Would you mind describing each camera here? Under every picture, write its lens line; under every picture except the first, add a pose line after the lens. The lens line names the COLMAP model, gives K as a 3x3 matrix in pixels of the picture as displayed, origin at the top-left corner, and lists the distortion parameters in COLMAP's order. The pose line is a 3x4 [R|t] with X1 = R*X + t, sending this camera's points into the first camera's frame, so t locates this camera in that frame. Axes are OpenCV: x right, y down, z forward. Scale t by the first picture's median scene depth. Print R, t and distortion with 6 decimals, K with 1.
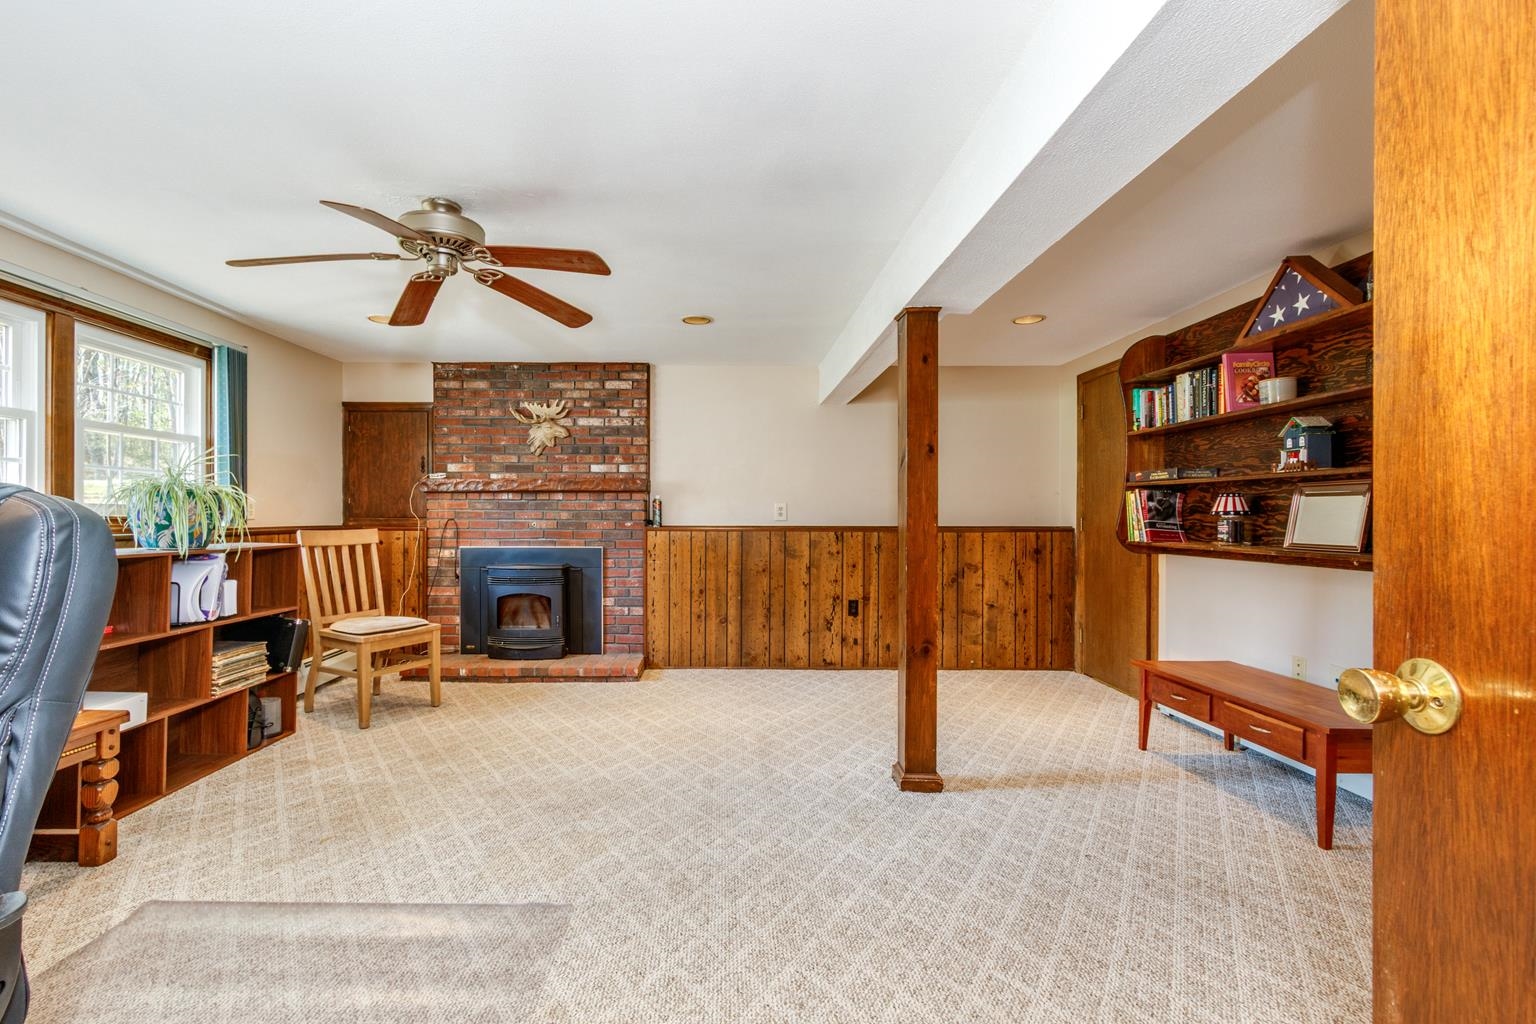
lens RADIAL K [[694.2, 0, 724.6], [0, 694.2, 519.7], [0, 0, 1]] dist [0.006910, -0.001205]
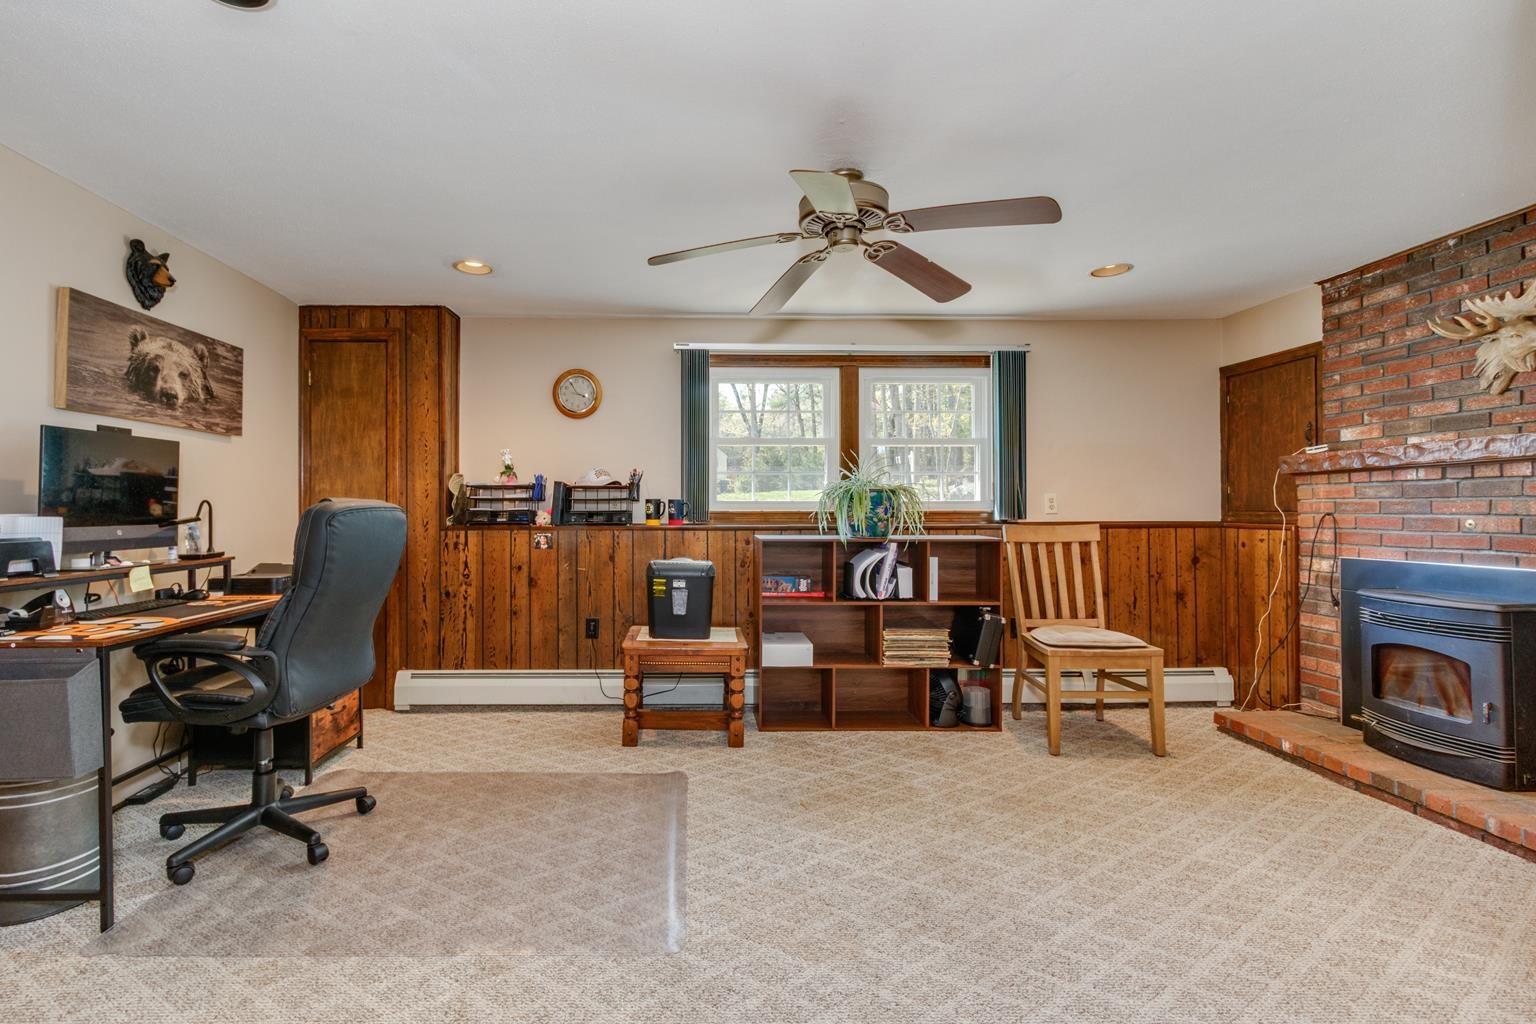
lens RADIAL K [[702.6, 0, 692.5], [0, 702.6, 505.1], [0, 0, 1]] dist [-0.011289, 0.001382]
pose [[0.002824, -0.009059, -0.999955, 0.269451], [-0.002720, 0.999955, -0.009067, -0.001544], [0.999992, 0.002746, 0.002799, 0.410066]]
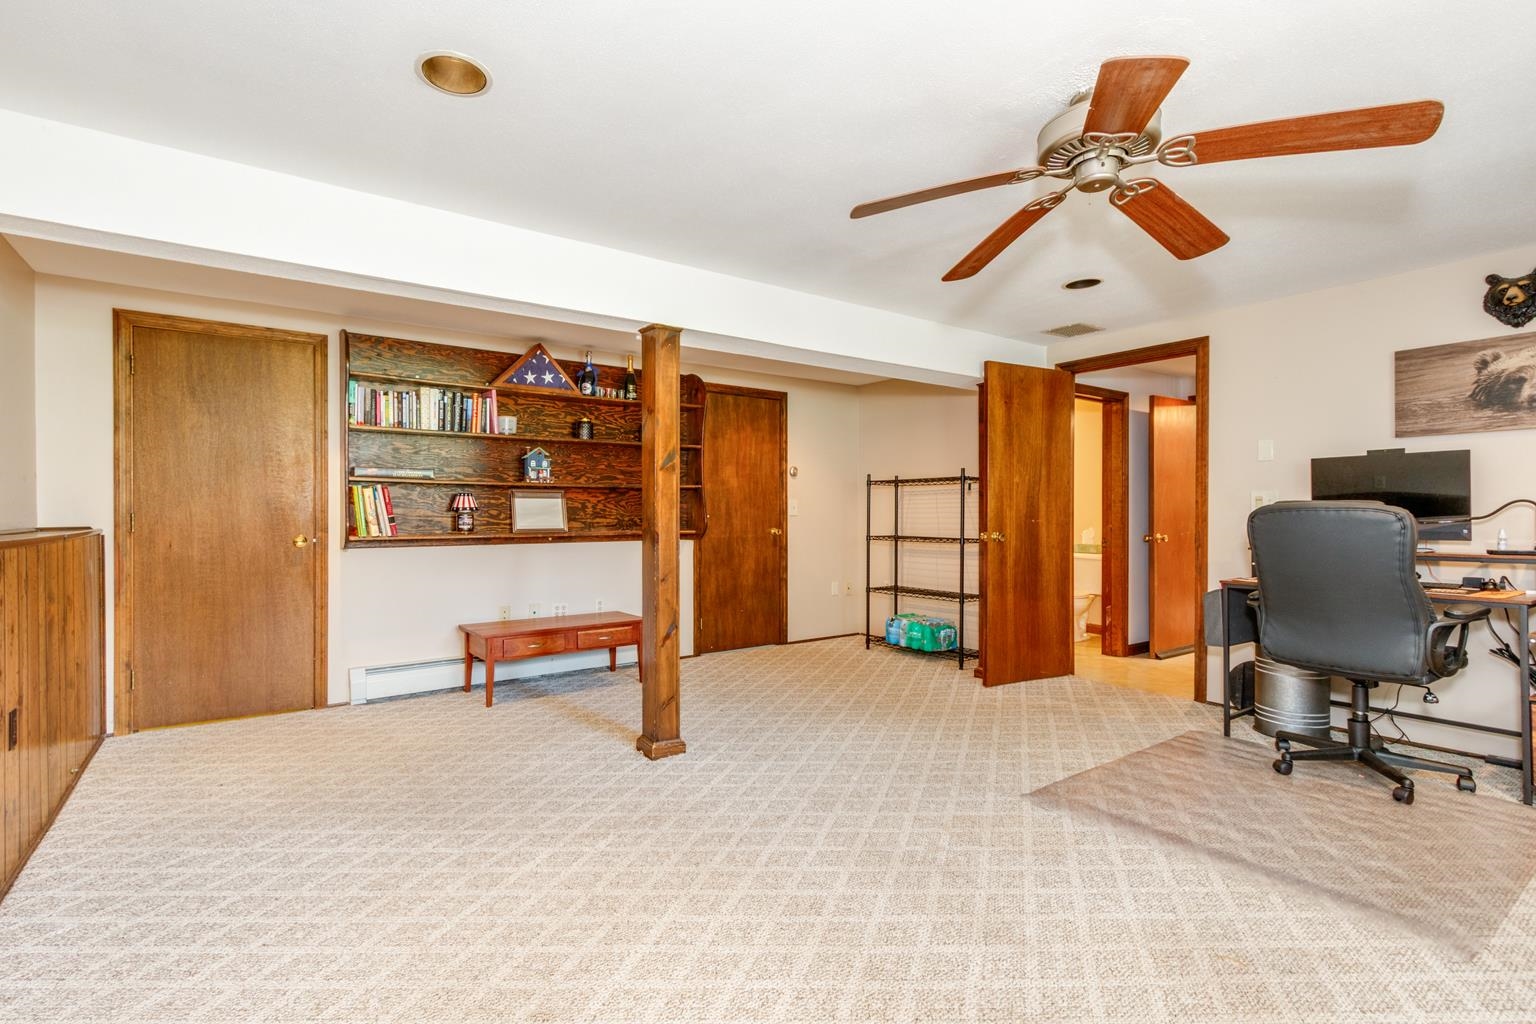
lens RADIAL K [[694.2, 0, 720.1], [0, 694.2, 514.3], [0, 0, 1]] dist [0.006910, -0.001205]
pose [[-0.547013, -0.003468, 0.837117, -0.421328], [0.005480, 0.999955, 0.007723, -0.004940], [-0.837106, 0.008812, -0.546969, 0.908631]]
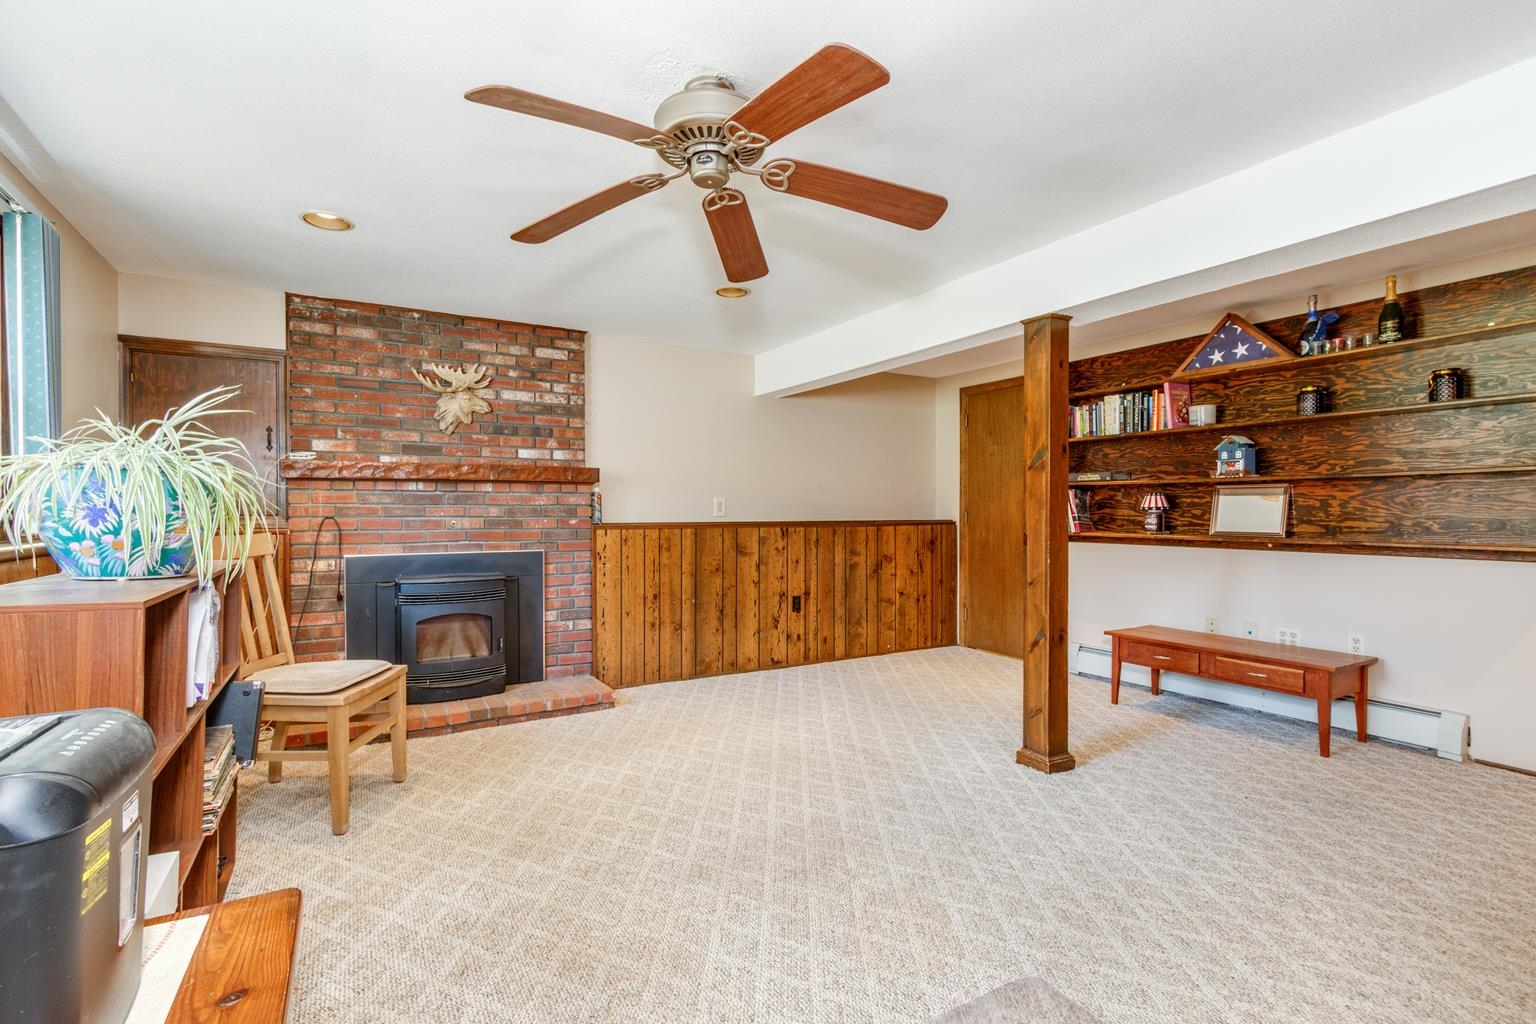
lens RADIAL K [[694.2, 0, 736.9], [0, 694.2, 517.8], [0, 0, 1]] dist [0.006910, -0.001205]
pose [[0.876083, -0.007616, 0.482100, -0.382494], [0.004651, 0.999962, 0.007345, -0.003875], [-0.482137, -0.004192, 0.876086, 0.178354]]
